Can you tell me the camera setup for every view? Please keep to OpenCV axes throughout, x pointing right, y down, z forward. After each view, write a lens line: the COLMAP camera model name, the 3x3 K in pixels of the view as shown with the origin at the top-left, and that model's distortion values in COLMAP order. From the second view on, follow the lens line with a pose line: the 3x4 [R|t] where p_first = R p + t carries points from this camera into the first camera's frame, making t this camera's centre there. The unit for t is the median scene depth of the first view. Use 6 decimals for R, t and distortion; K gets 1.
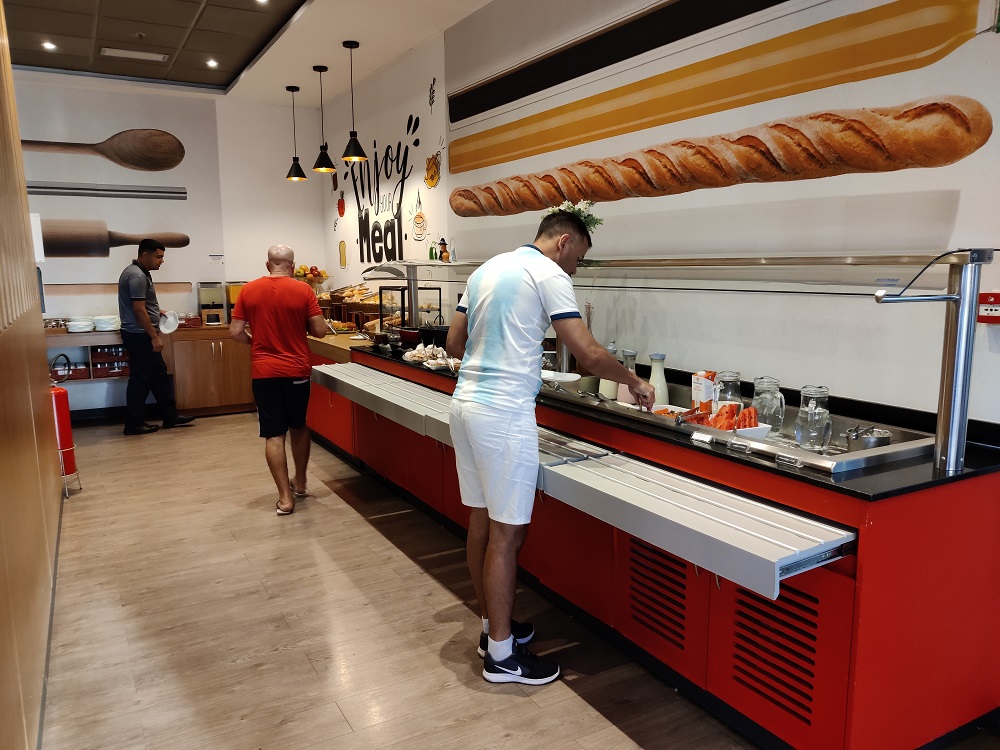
lens RADIAL K [[761.2, 0, 500.0], [0, 761.2, 375.0], [0, 0, 1]] dist [-0.002848, -0.001866]
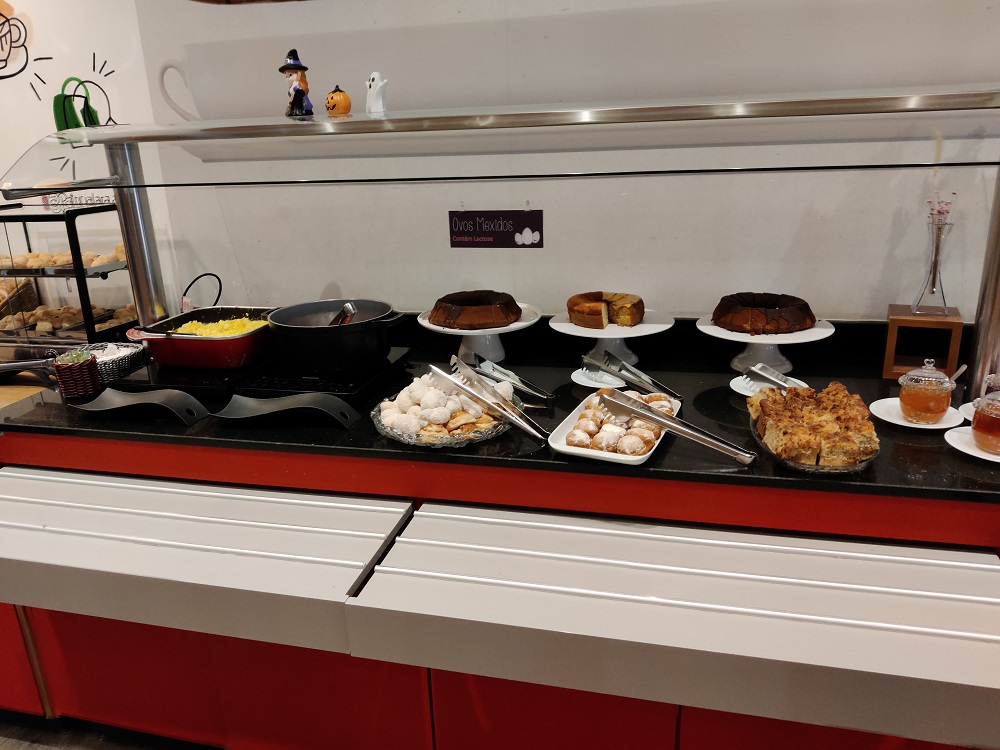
lens RADIAL K [[761.2, 0, 500.0], [0, 761.2, 375.0], [0, 0, 1]] dist [-0.002848, -0.001866]
pose [[0.694423, -0.247822, 0.675545, -0.242426], [0.140790, 0.967470, 0.210191, -0.087036], [-0.705659, -0.050852, 0.706724, 0.610503]]
